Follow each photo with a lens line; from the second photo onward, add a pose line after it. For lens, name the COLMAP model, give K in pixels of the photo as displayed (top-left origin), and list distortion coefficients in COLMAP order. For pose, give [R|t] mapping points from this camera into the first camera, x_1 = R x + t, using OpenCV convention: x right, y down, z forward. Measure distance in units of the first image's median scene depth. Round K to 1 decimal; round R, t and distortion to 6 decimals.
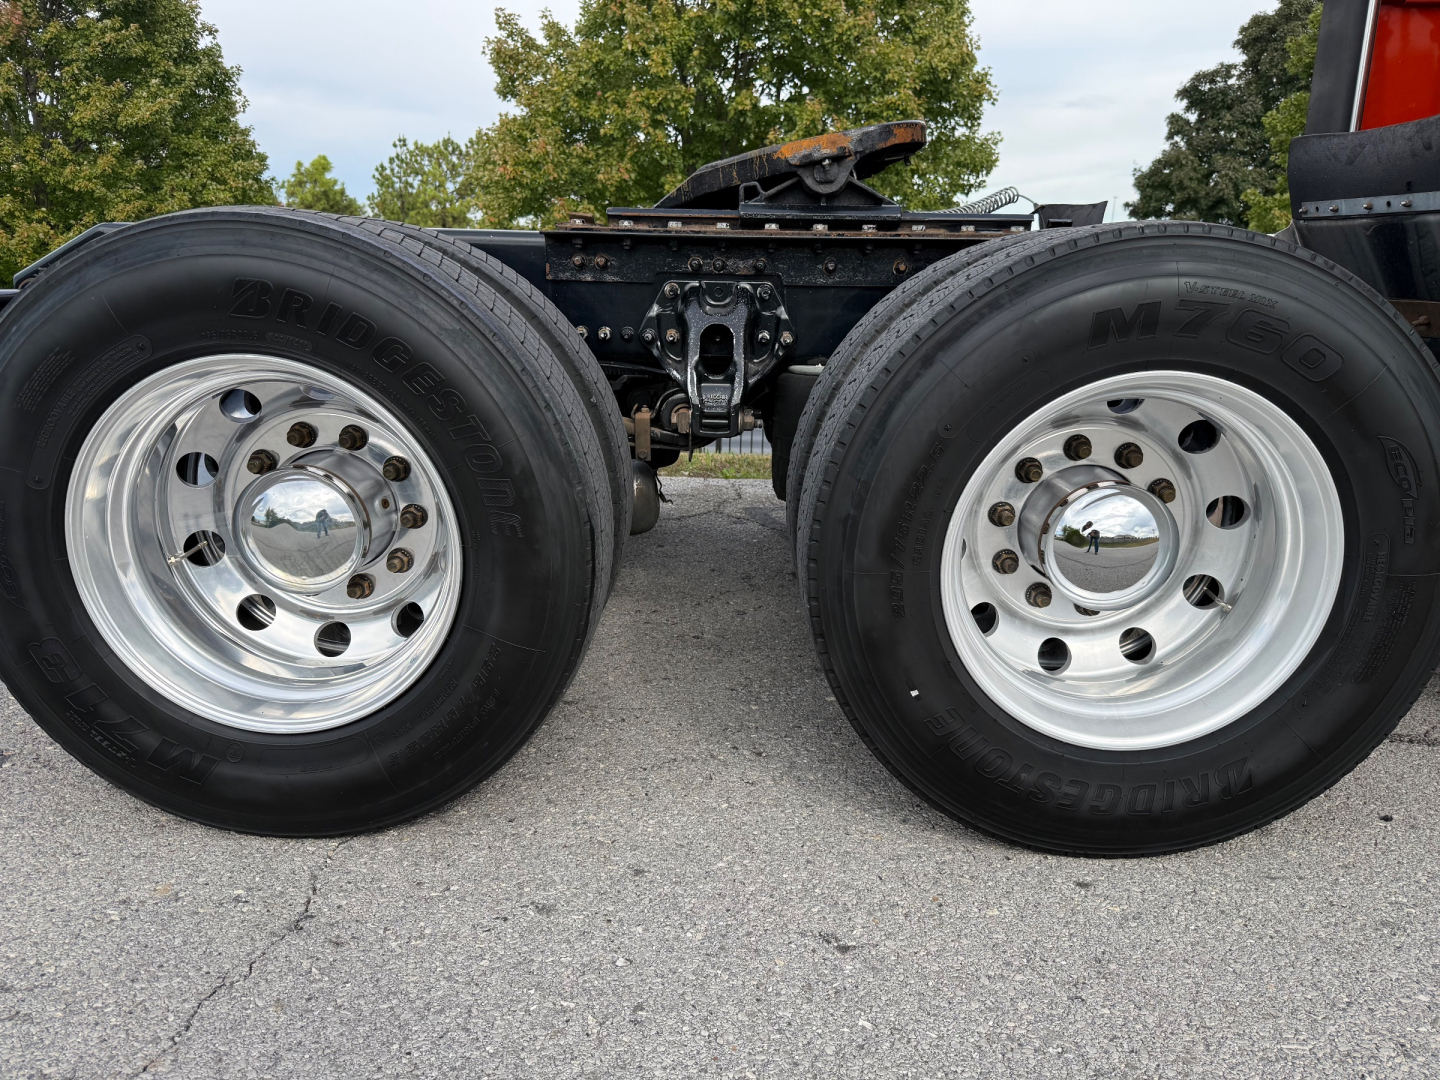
lens RADIAL K [[1023.0, 0, 720.0], [0, 1023.0, 540.0], [0, 0, 1]] dist [-0.001988, -0.003363]
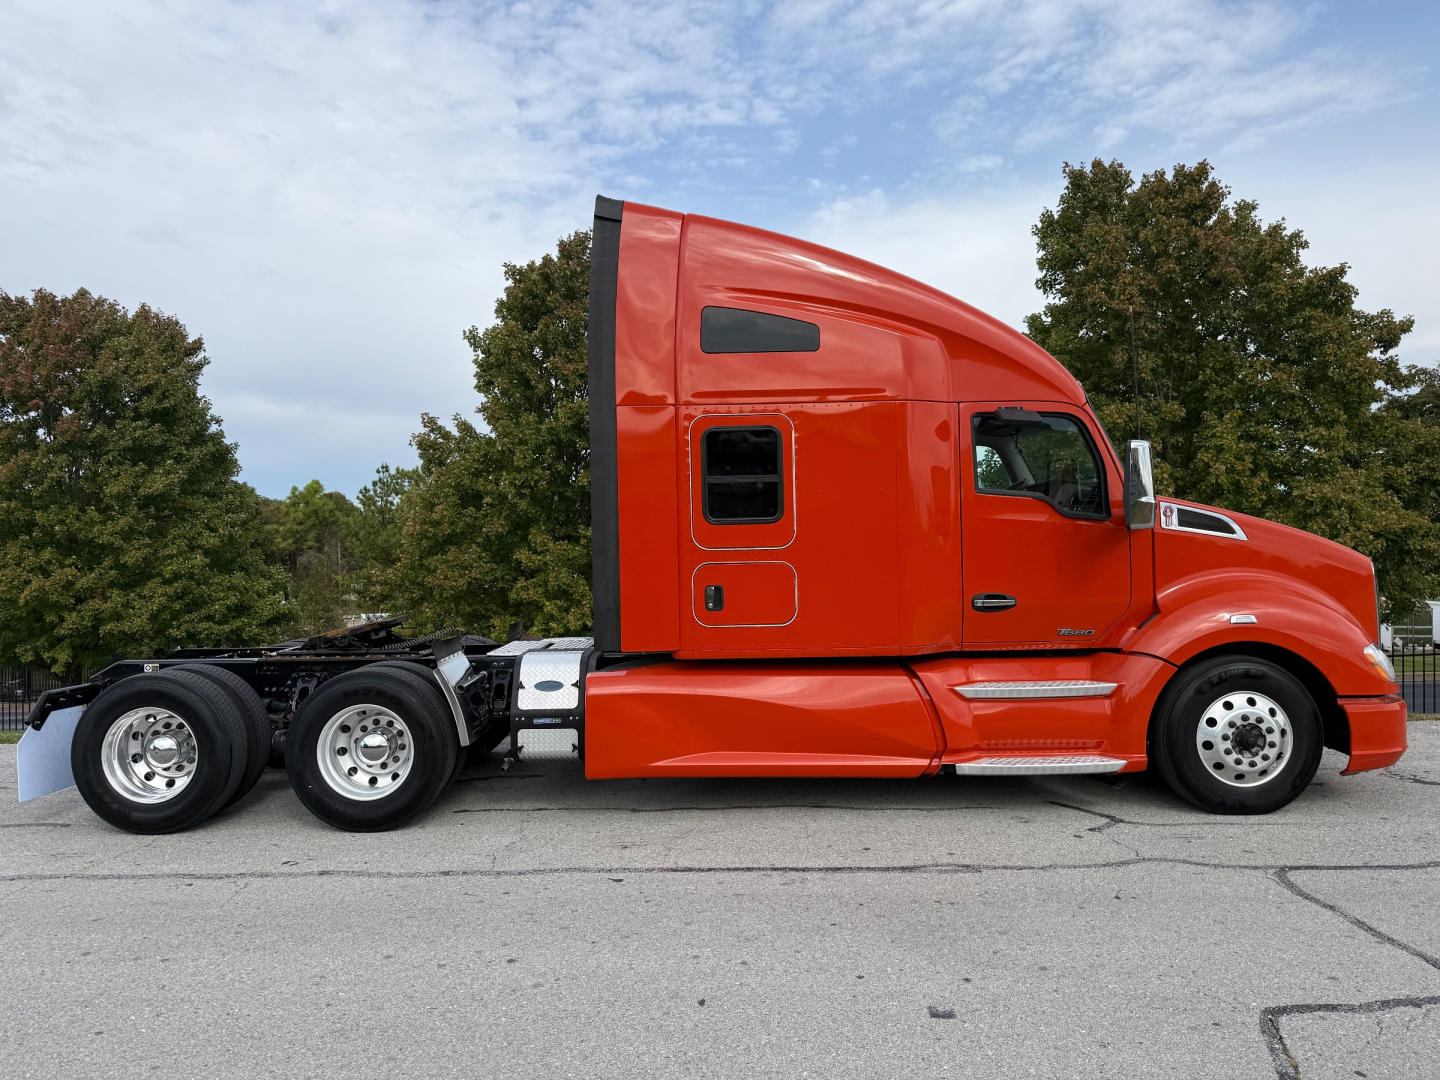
lens RADIAL K [[1024.2, 0, 718.8], [0, 1024.2, 548.0], [0, 0, 1]] dist [0.065055, -0.074635]
pose [[0.999675, -0.025449, 0.001173, 0.095688], [0.024901, 0.966368, -0.255956, 0.017199], [0.005380, 0.255902, 0.966688, -0.166640]]
